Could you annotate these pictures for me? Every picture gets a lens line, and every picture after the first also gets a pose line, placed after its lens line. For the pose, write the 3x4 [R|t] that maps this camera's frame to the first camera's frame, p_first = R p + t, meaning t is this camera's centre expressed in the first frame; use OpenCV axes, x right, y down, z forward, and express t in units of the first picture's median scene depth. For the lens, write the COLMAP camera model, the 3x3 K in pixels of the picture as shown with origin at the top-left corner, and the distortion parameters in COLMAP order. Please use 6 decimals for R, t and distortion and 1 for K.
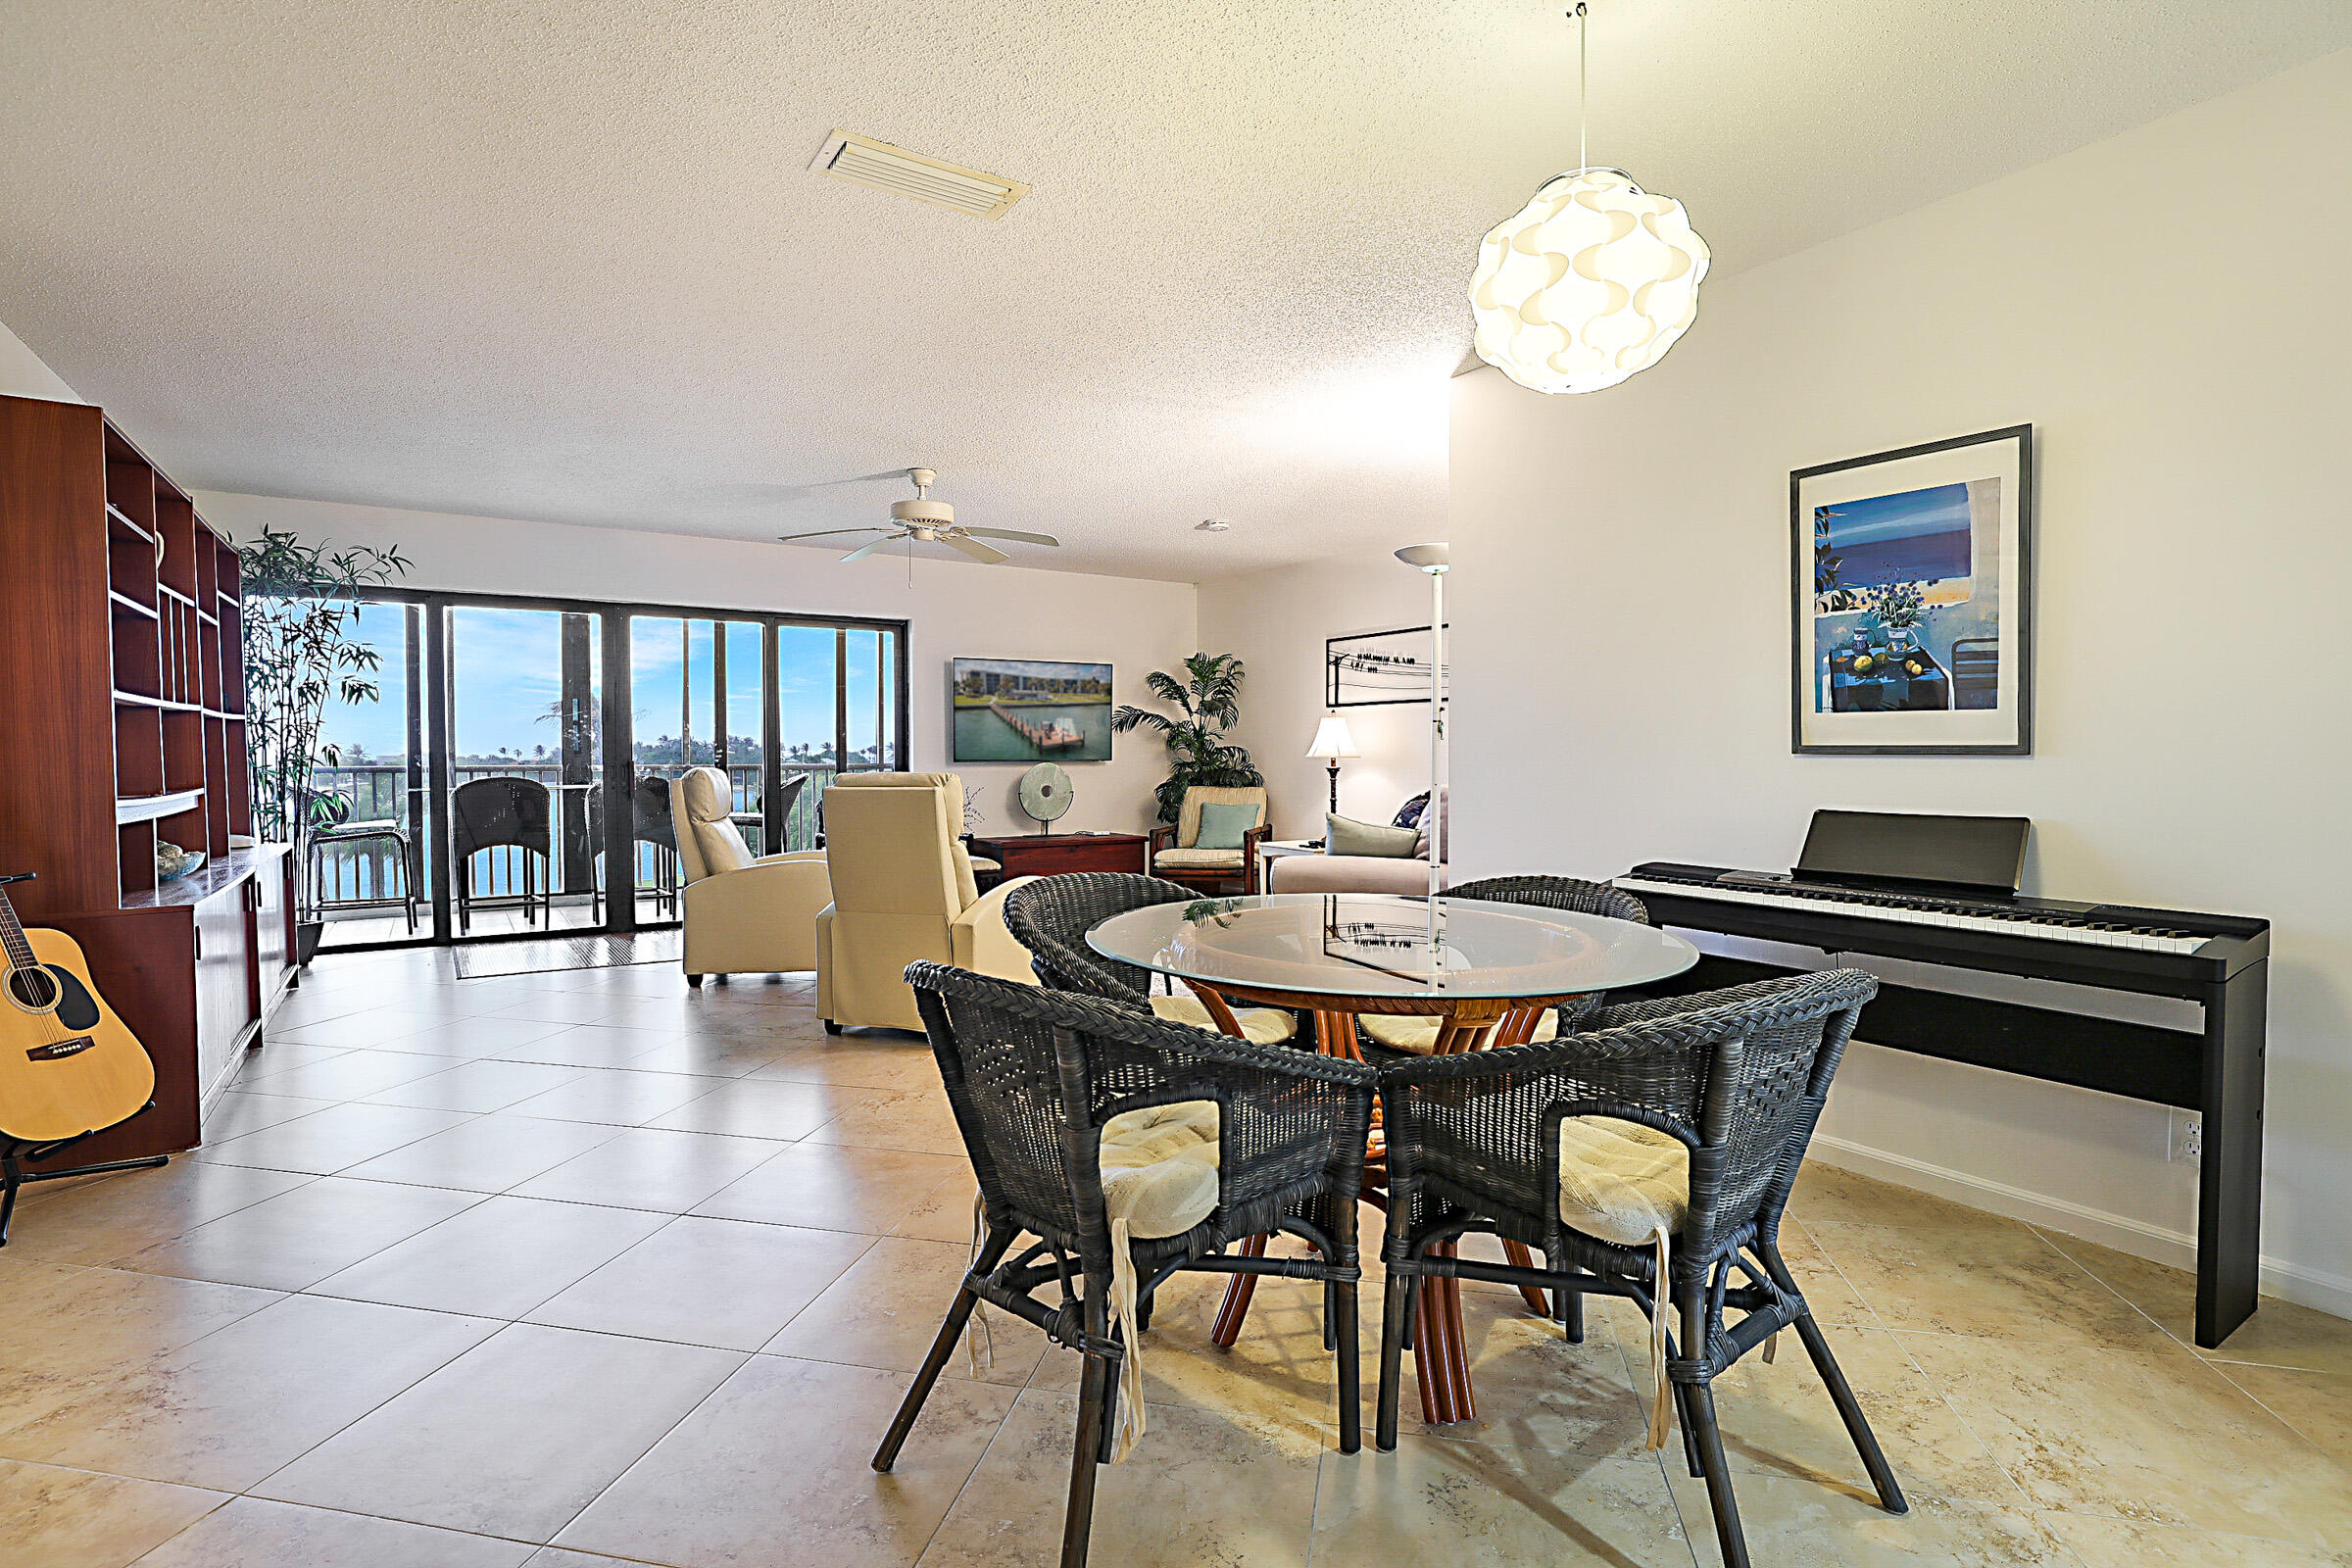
lens RADIAL K [[1132.5, 0, 1169.5], [0, 1132.5, 841.0], [0, 0, 1]] dist [-0.006698, 0.003299]
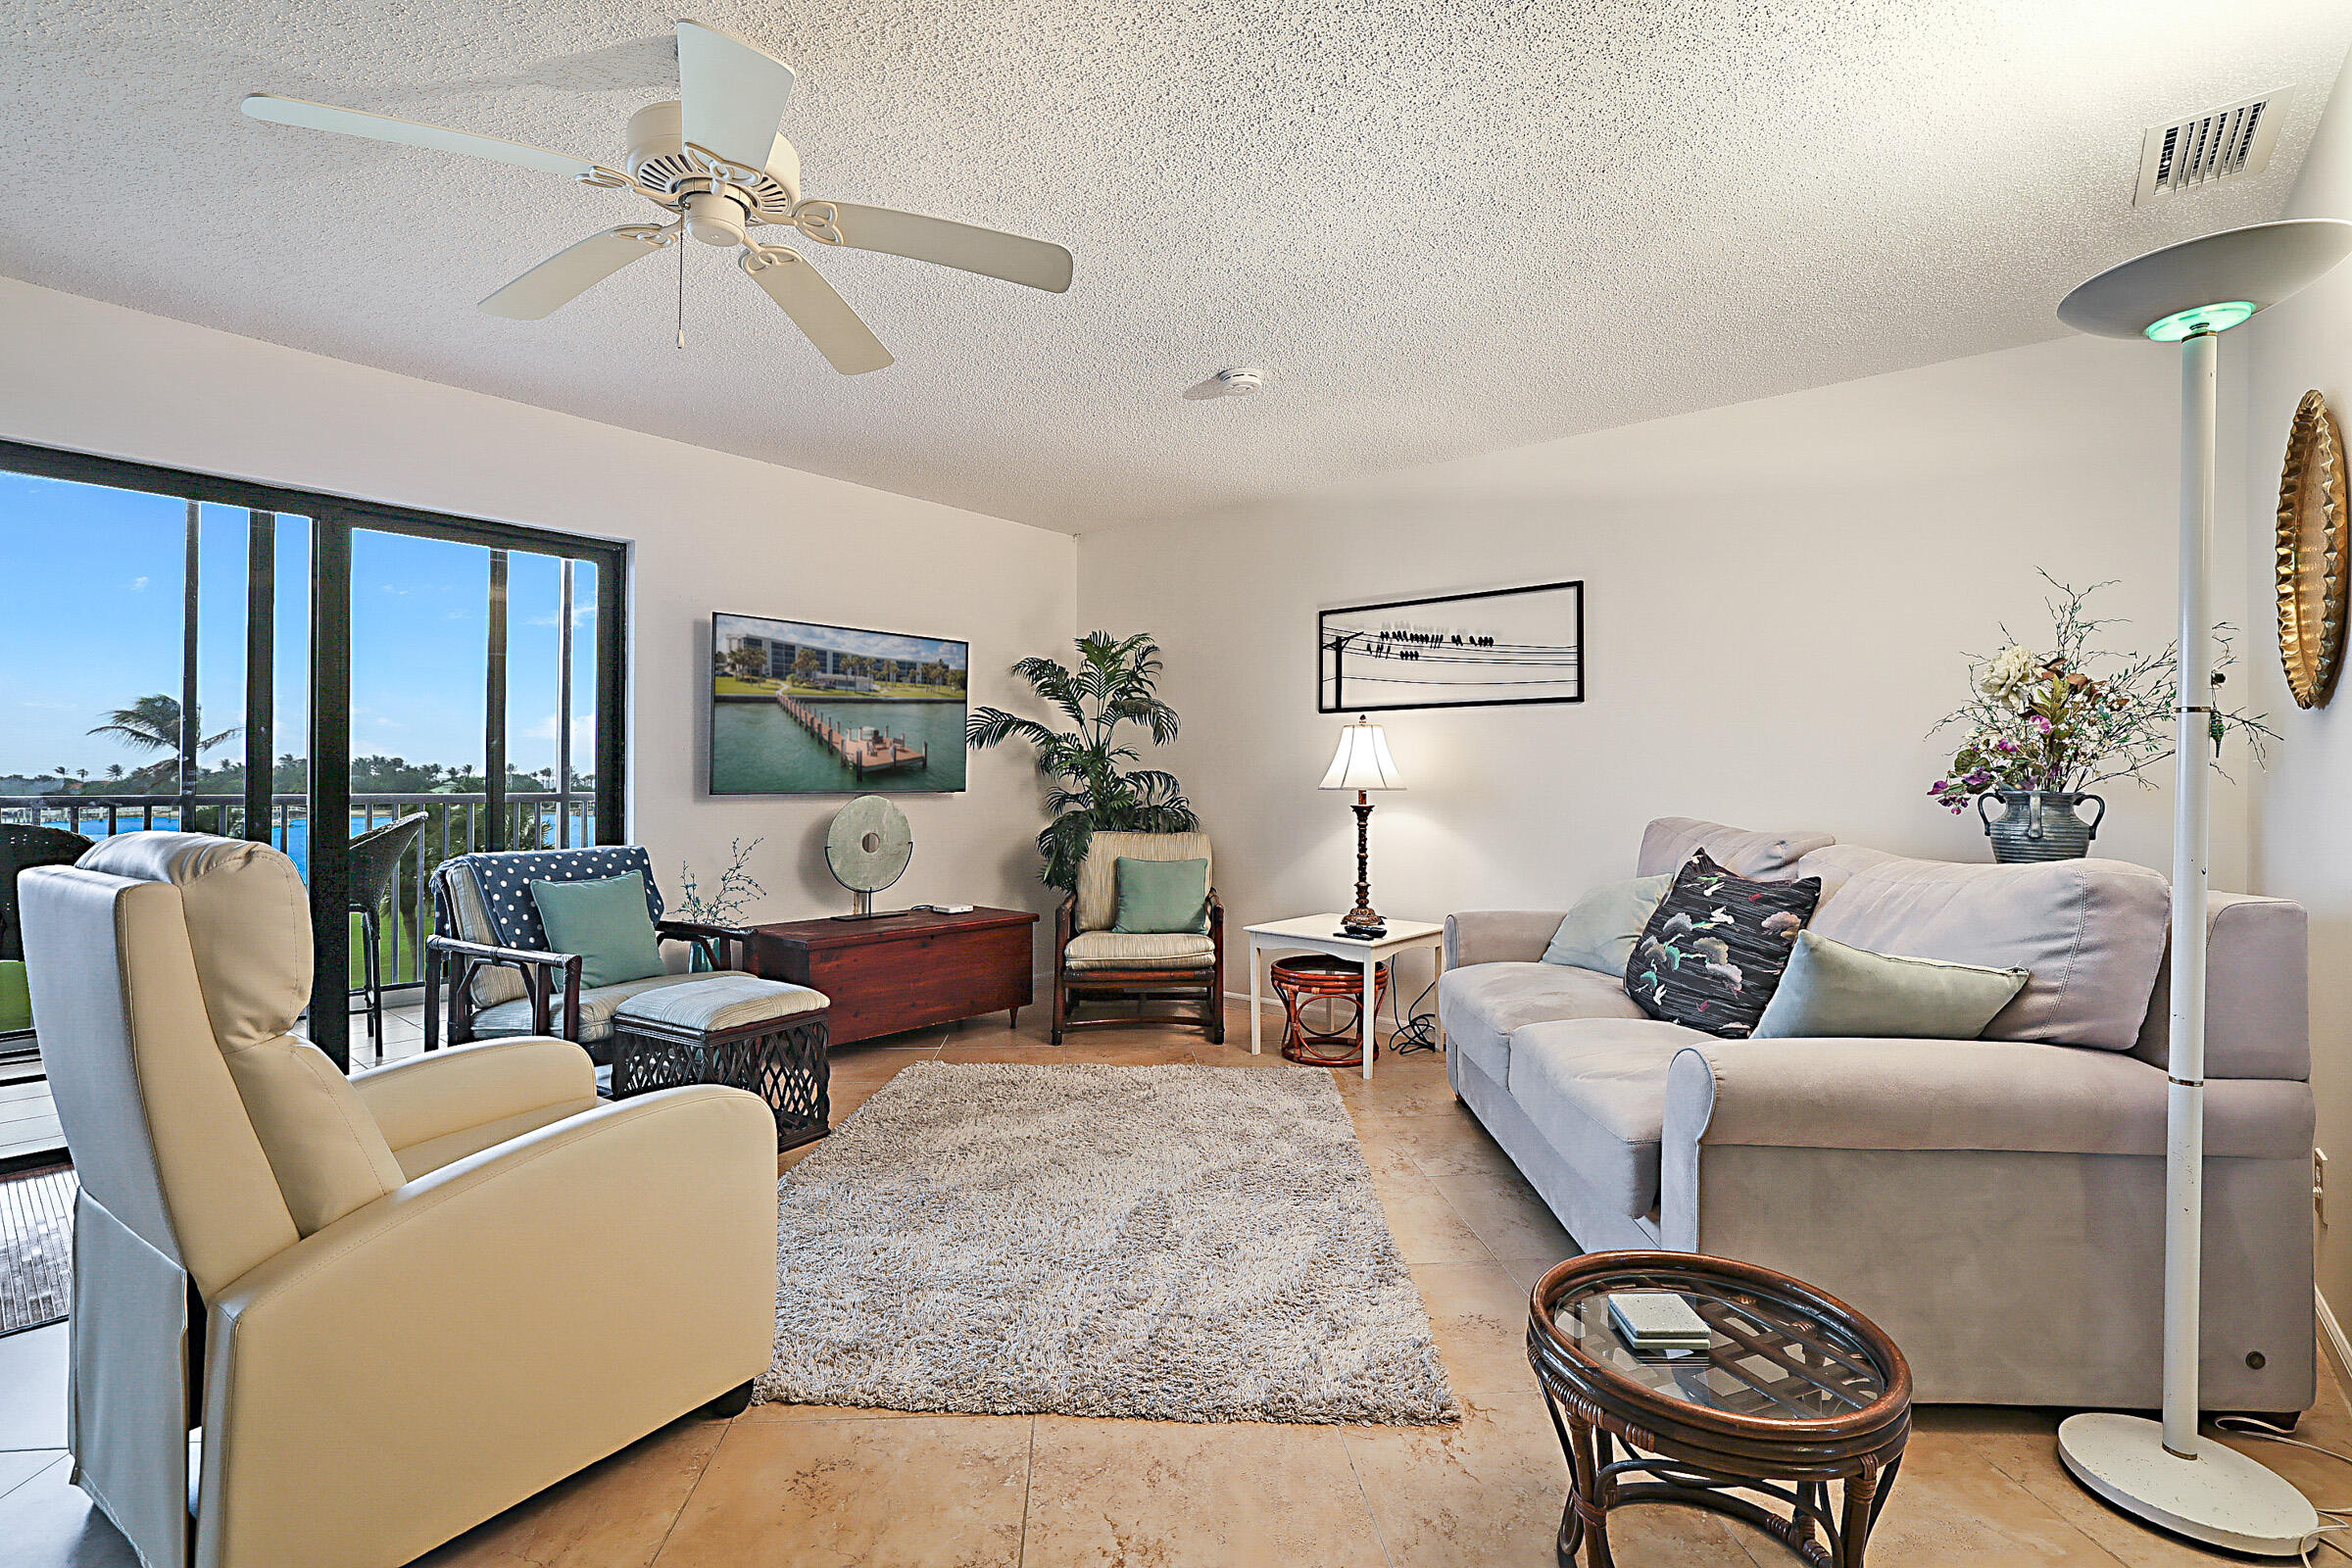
lens RADIAL K [[1050.8, 0, 1159.1], [0, 1050.8, 788.1], [0, 0, 1]] dist [-0.033489, 0.012449]
pose [[0.962437, 0.004164, 0.271473, -0.114661], [0.014584, 0.997646, -0.067007, -0.033993], [-0.271113, 0.068450, 0.960111, 0.430926]]
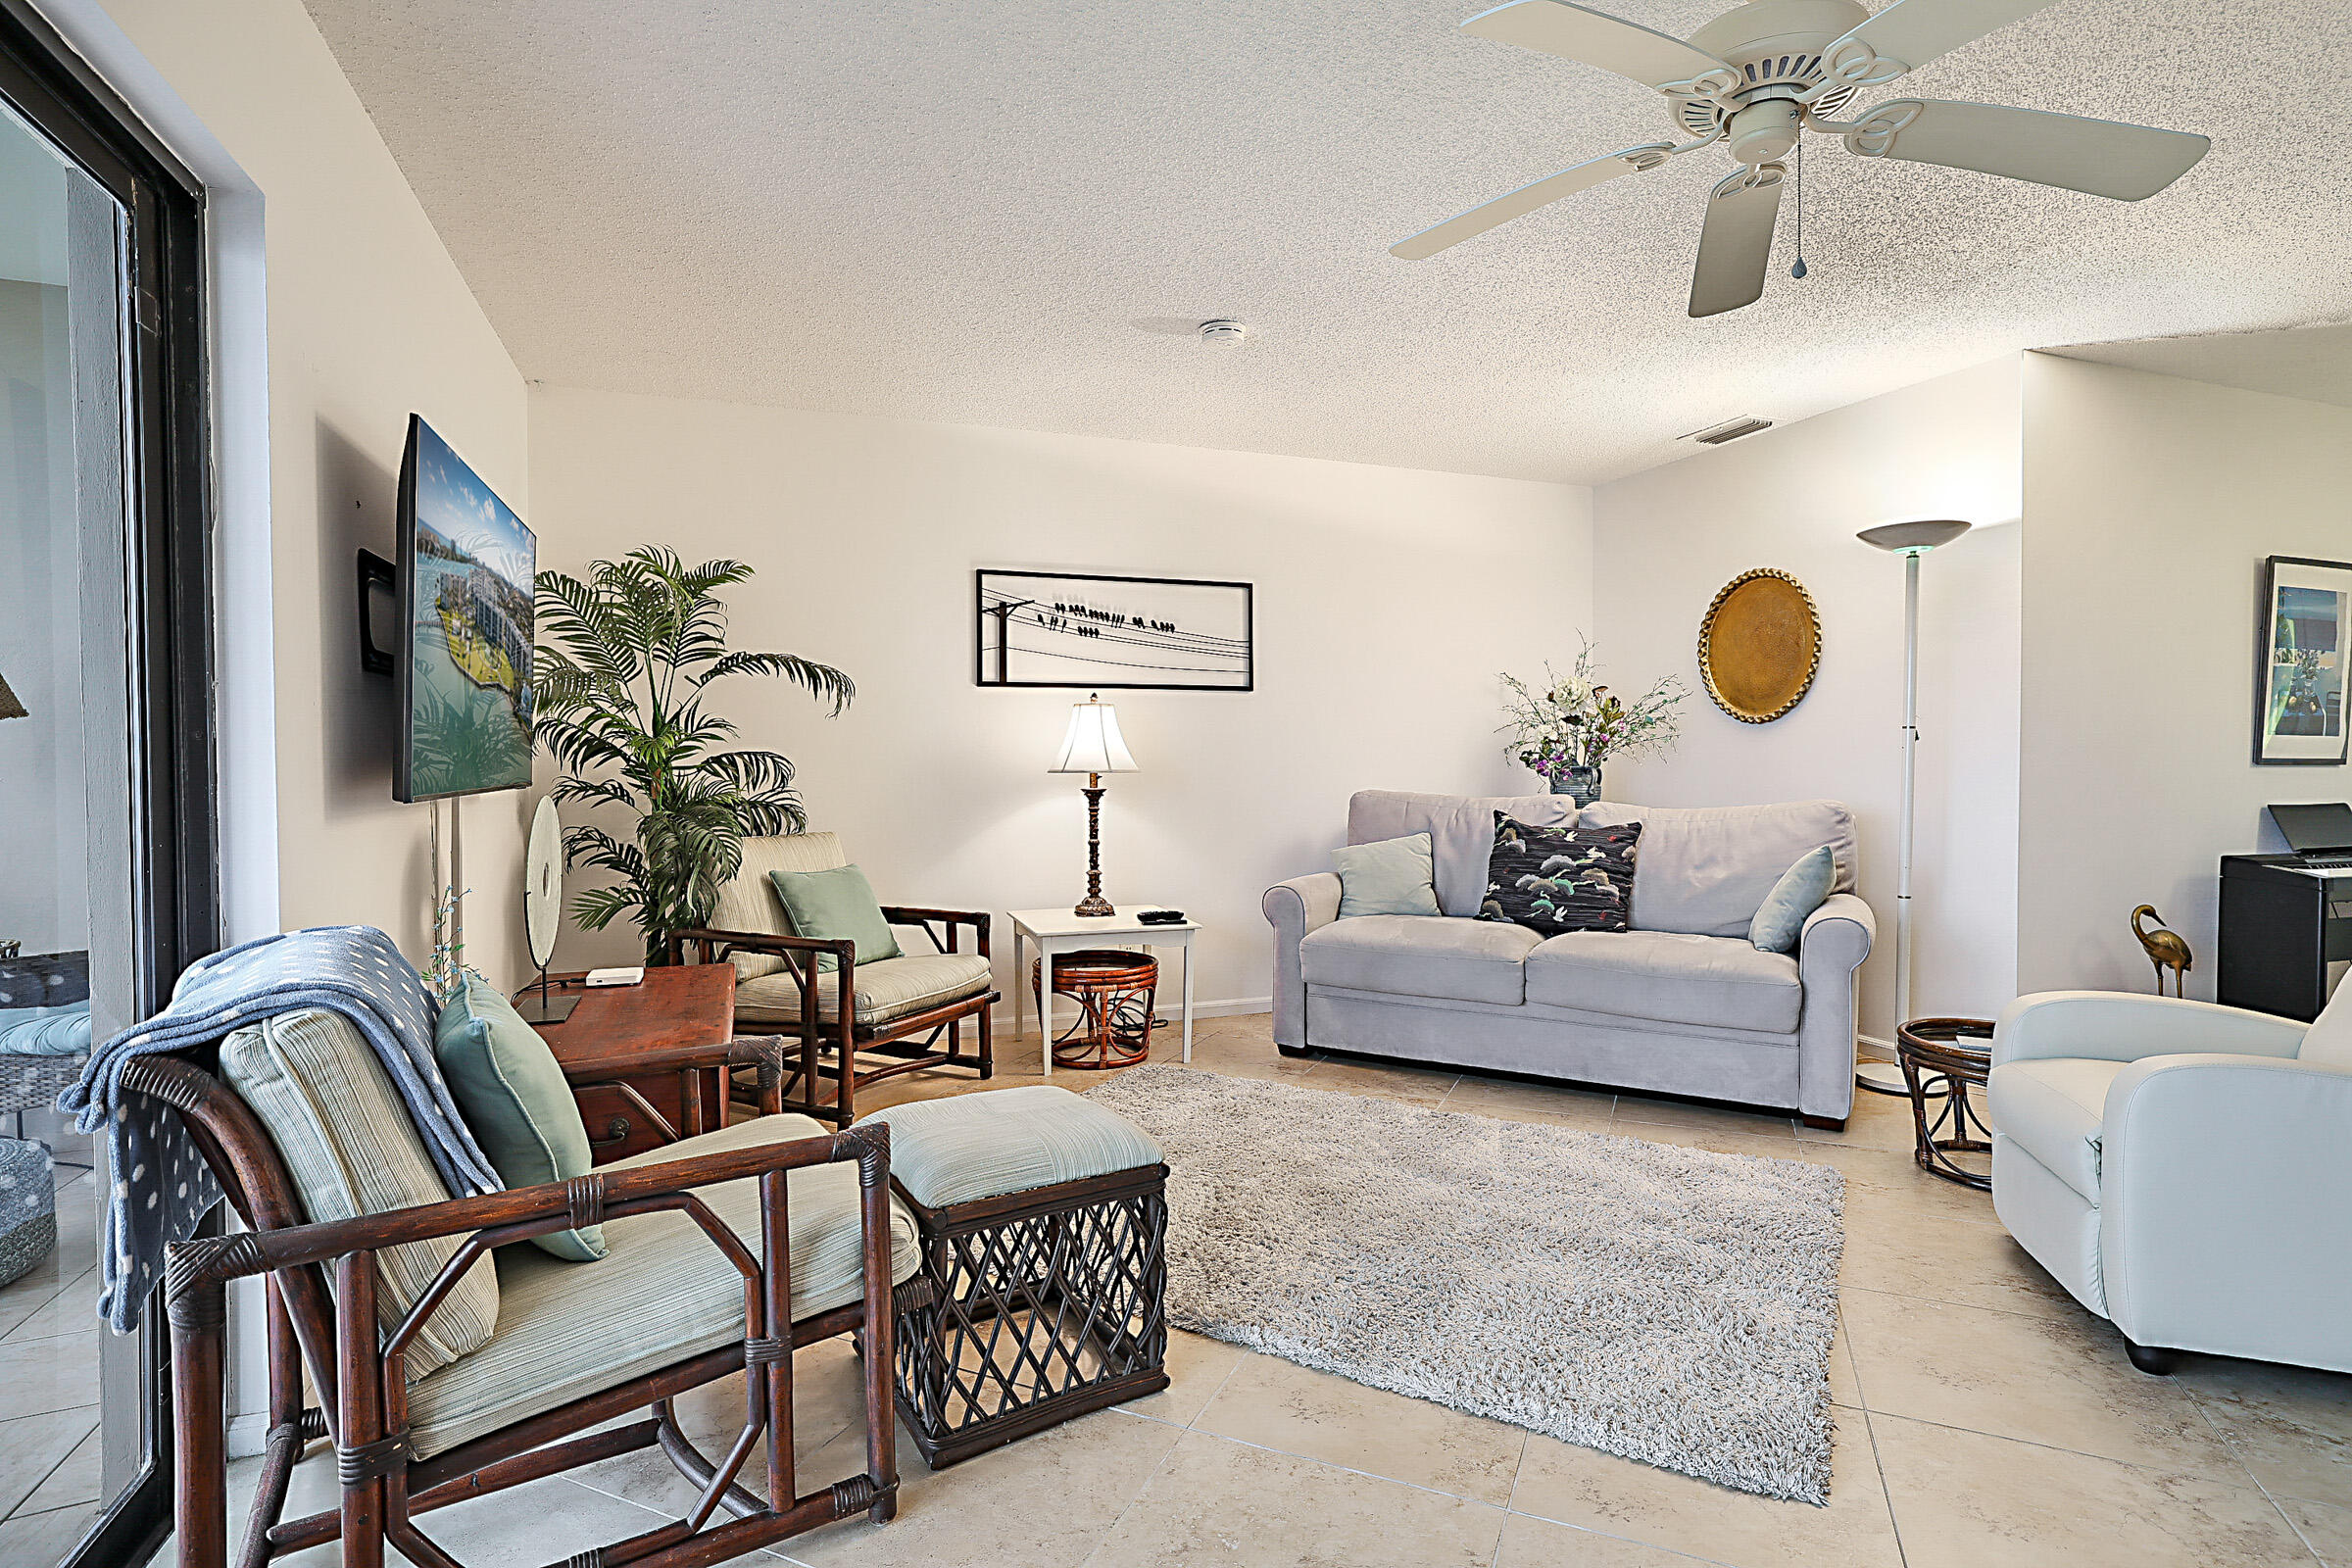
lens RADIAL K [[1188.8, 0, 1169.7], [0, 1188.8, 784.1], [0, 0, 1]] dist [-0.025870, 0.017144]
pose [[0.216100, -0.025132, 0.976048, -0.424627], [0.077146, 0.996983, 0.008591, -0.064356], [-0.973319, 0.073441, 0.217387, 0.760590]]
